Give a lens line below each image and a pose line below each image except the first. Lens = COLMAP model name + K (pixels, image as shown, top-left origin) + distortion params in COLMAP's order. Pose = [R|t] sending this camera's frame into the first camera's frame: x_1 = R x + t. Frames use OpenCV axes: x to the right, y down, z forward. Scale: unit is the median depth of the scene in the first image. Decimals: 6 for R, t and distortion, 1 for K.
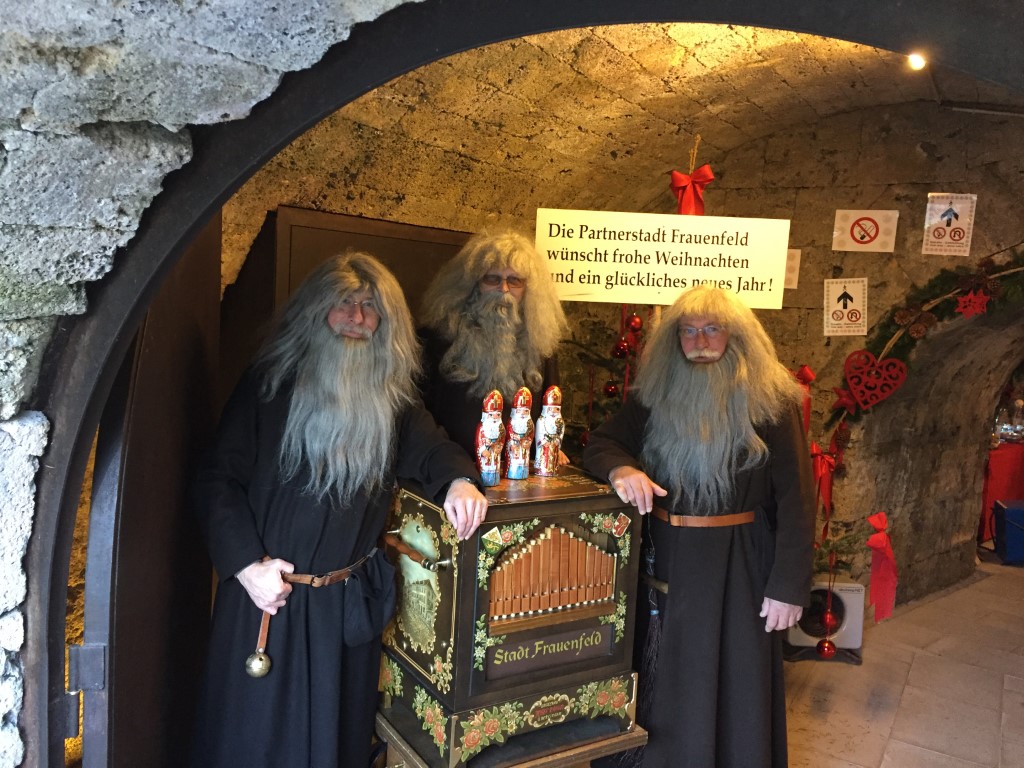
lens RADIAL K [[864.0, 0, 504.3], [0, 864.0, 384.8], [0, 0, 1]] dist [0.068622, -0.086115]
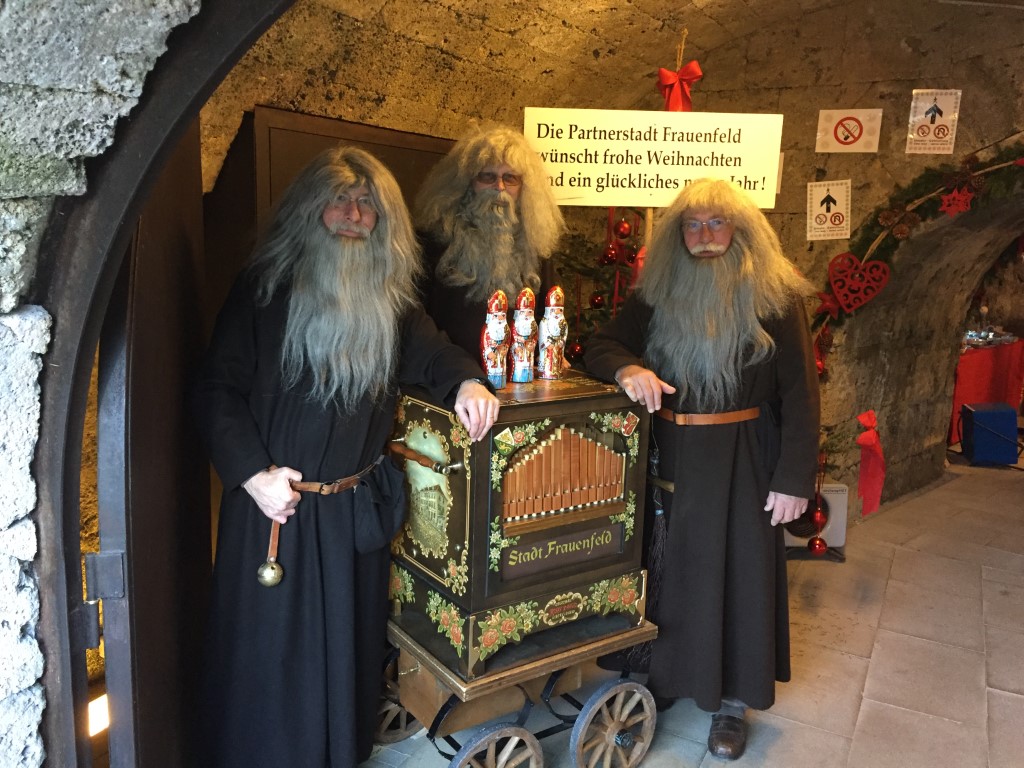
lens RADIAL K [[864.0, 0, 504.3], [0, 864.0, 384.8], [0, 0, 1]] dist [0.068622, -0.086115]
pose [[0.998465, -0.033498, 0.044100, -0.048561], [0.029937, 0.996421, 0.079054, 0.033493], [-0.046591, -0.077613, 0.995894, 0.025055]]
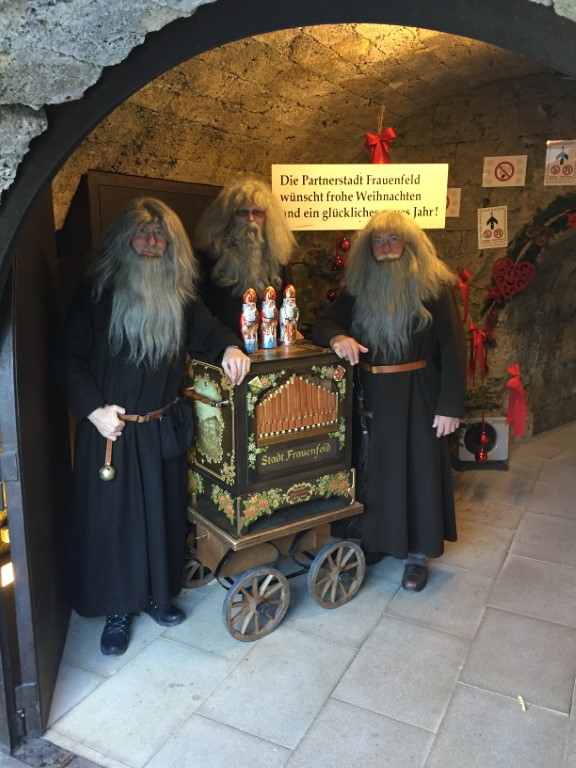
lens RADIAL K [[648.0, 0, 288.0], [0, 648.0, 384.0], [0, 0, 1]] dist [0.068622, -0.086115]
pose [[0.997001, -0.066369, 0.039794, -0.001409], [0.061751, 0.992257, 0.107765, 0.050449], [-0.046638, -0.104984, 0.993380, -0.125001]]
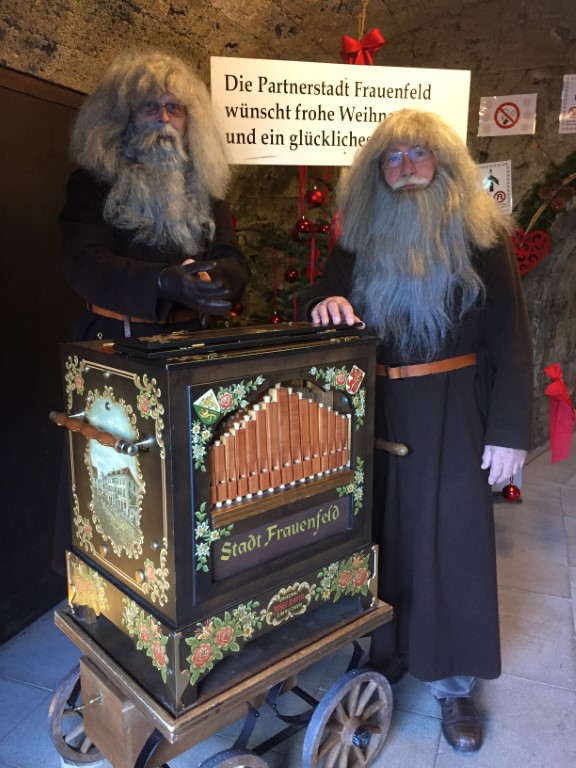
lens RADIAL K [[648.0, 0, 288.0], [0, 648.0, 384.0], [0, 0, 1]] dist [0.068622, -0.086115]
pose [[0.982799, -0.088892, 0.161880, -0.030566], [0.073339, 0.992316, 0.099649, 0.094643], [-0.169494, -0.086063, 0.981766, 0.375904]]
